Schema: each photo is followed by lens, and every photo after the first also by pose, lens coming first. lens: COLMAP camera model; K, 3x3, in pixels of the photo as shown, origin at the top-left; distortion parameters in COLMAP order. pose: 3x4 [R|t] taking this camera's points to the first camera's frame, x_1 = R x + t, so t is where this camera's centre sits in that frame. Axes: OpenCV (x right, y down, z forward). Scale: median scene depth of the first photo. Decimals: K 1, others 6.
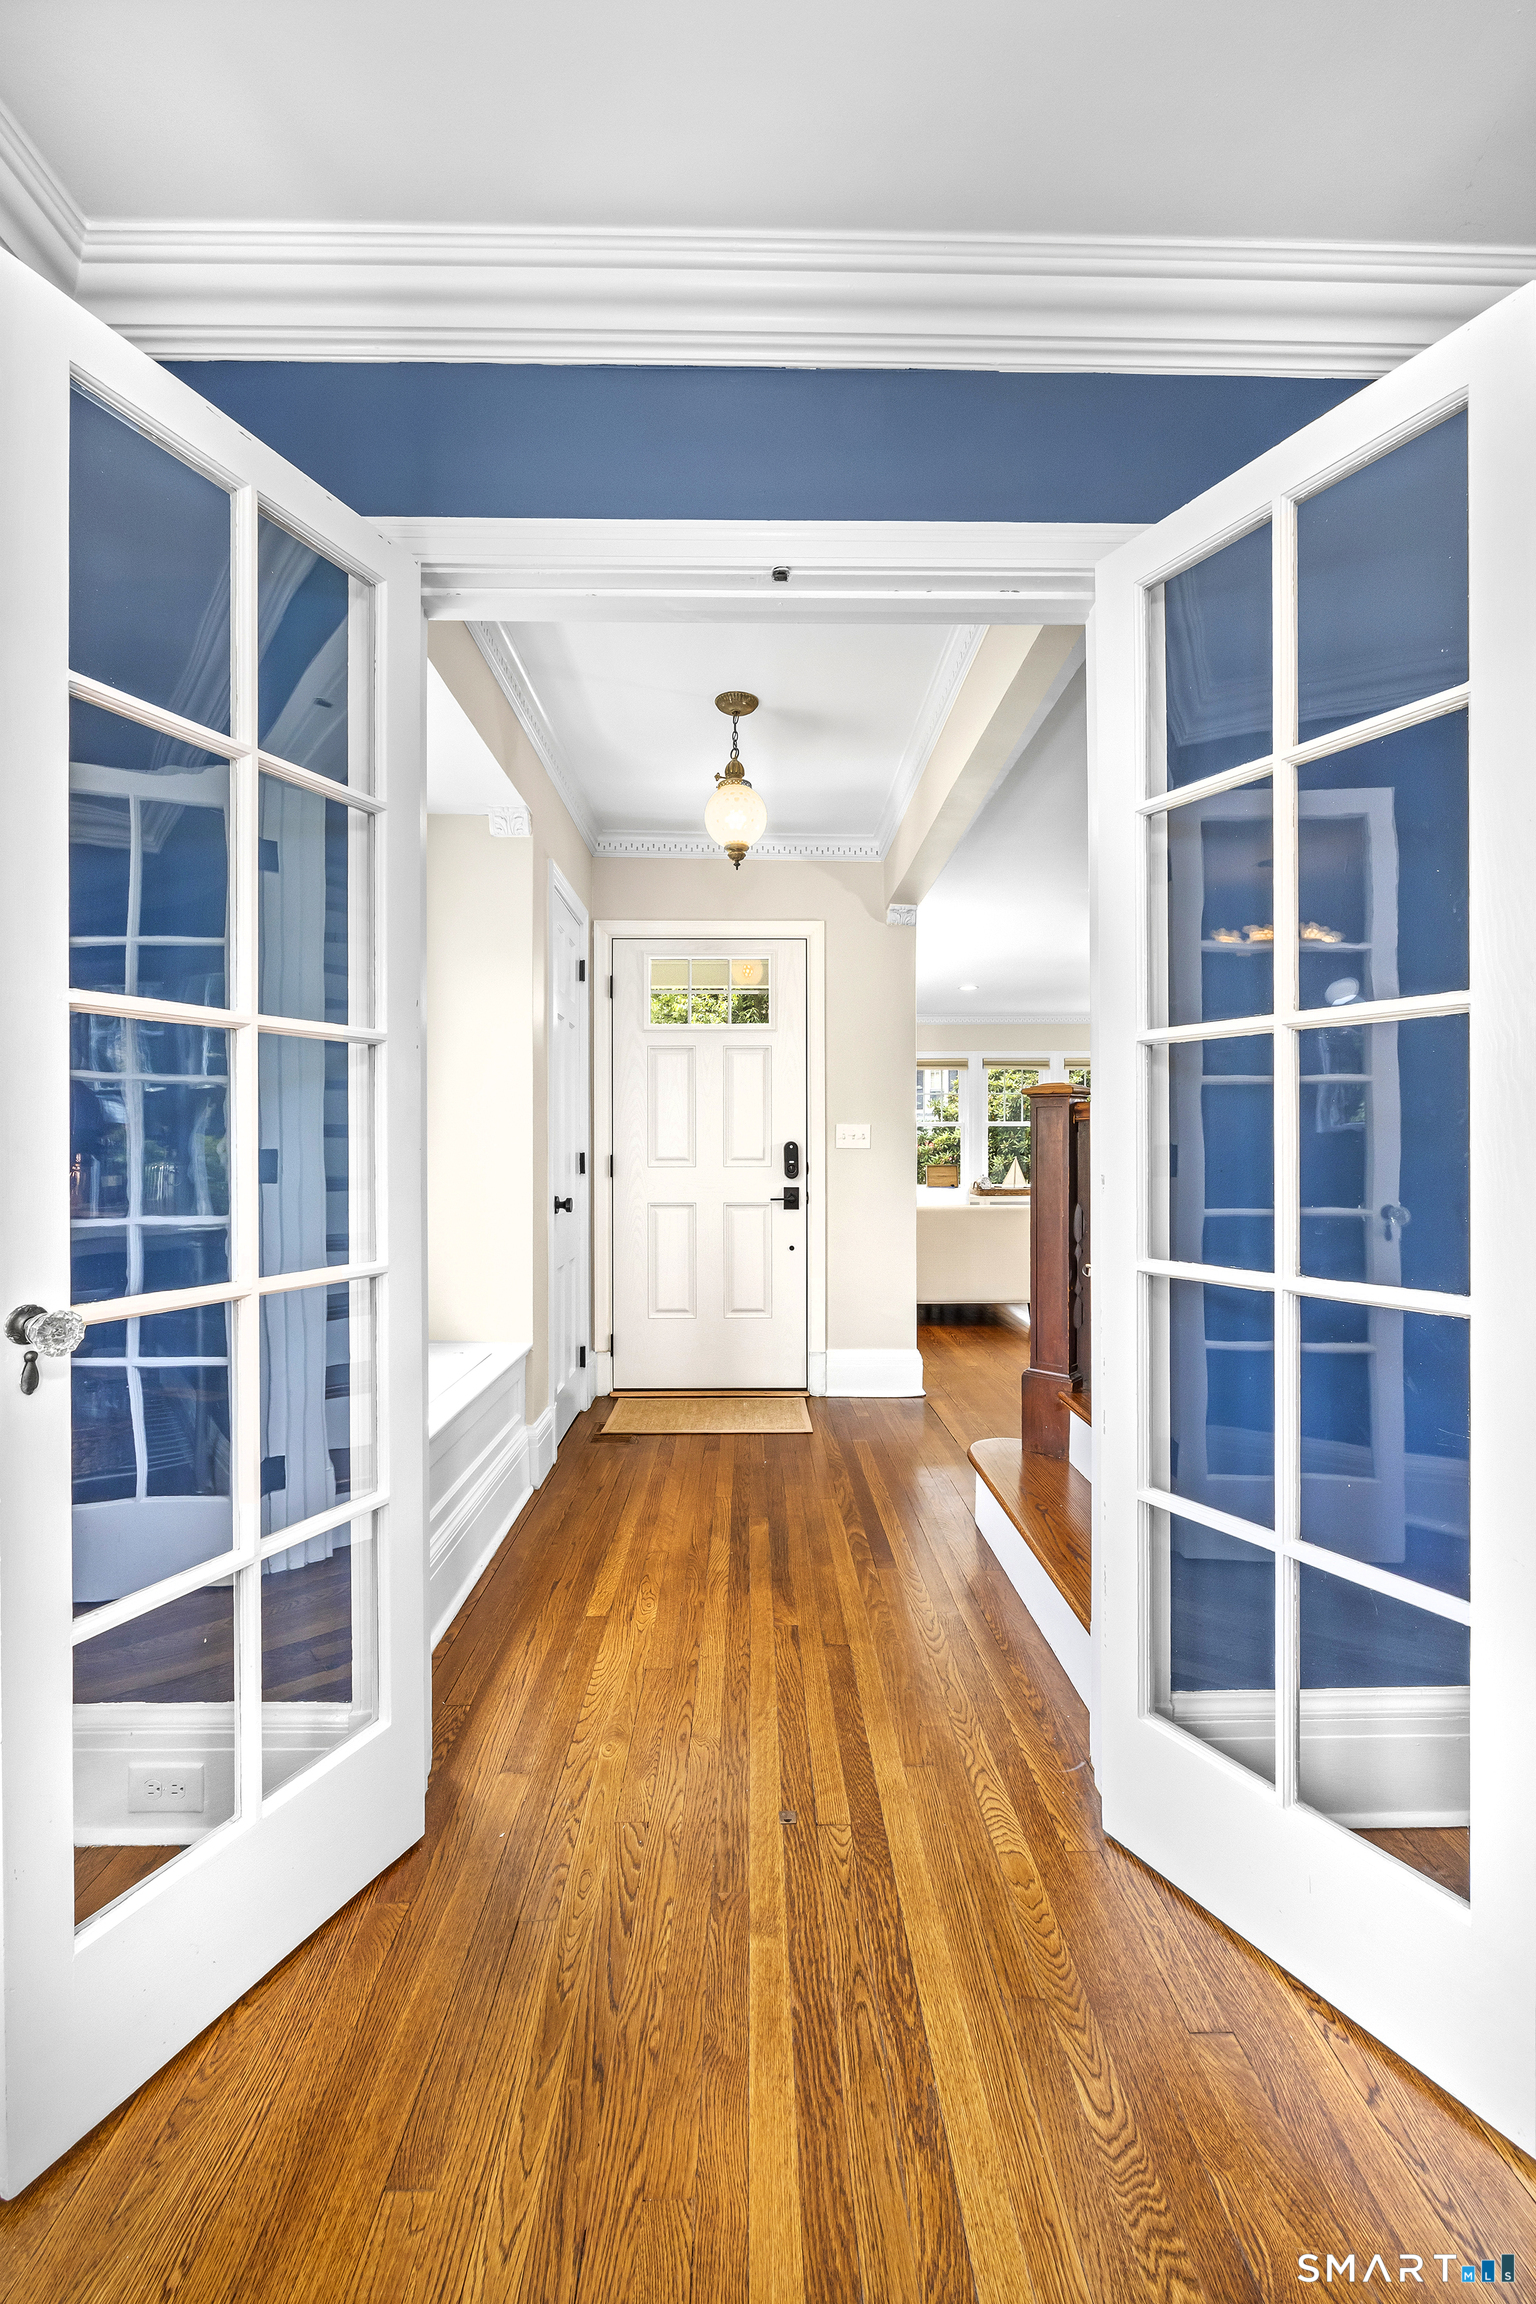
lens RADIAL K [[921.1, 0, 774.3], [0, 921.1, 1150.1], [0, 0, 1]] dist [0.008263, 0.000120]
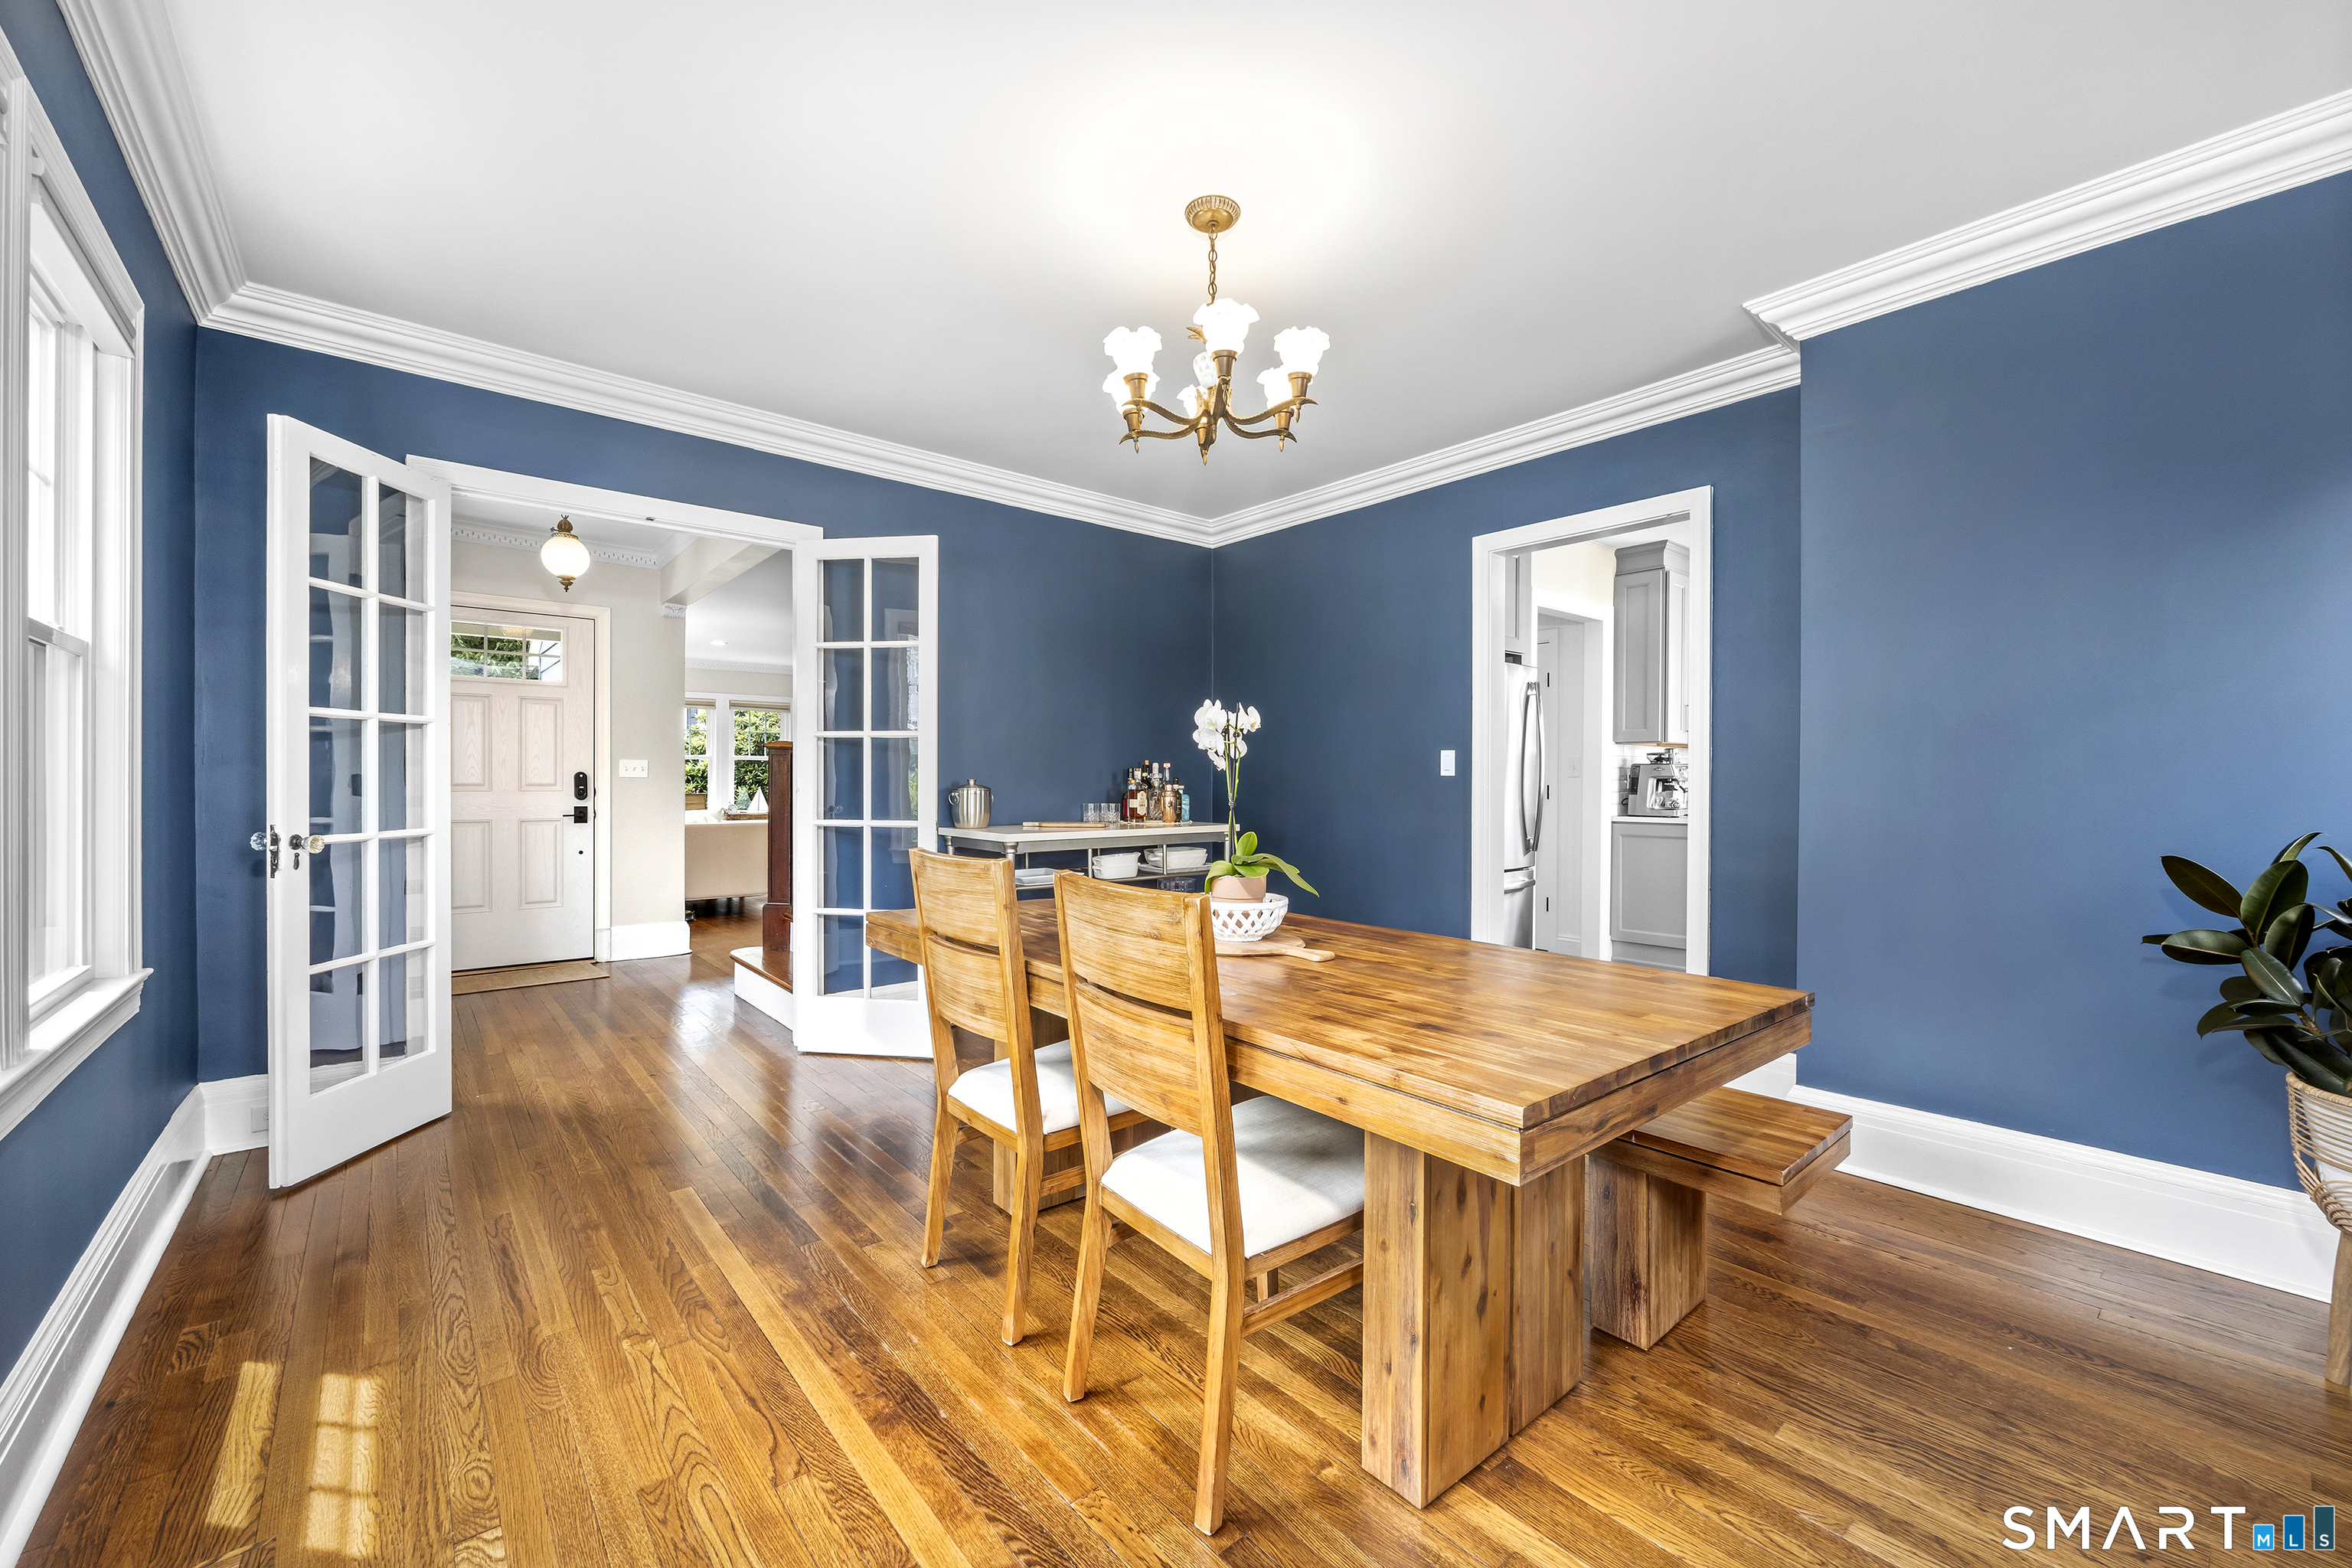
lens RADIAL K [[940.3, 0, 1177.7], [0, 940.3, 785.7], [0, 0, 1]] dist [0.008263, 0.000120]
pose [[0.780899, 0.001830, 0.624654, -0.157081], [-0.003711, 0.999992, 0.001710, 0.004974], [-0.624646, -0.003654, 0.780899, -0.587605]]
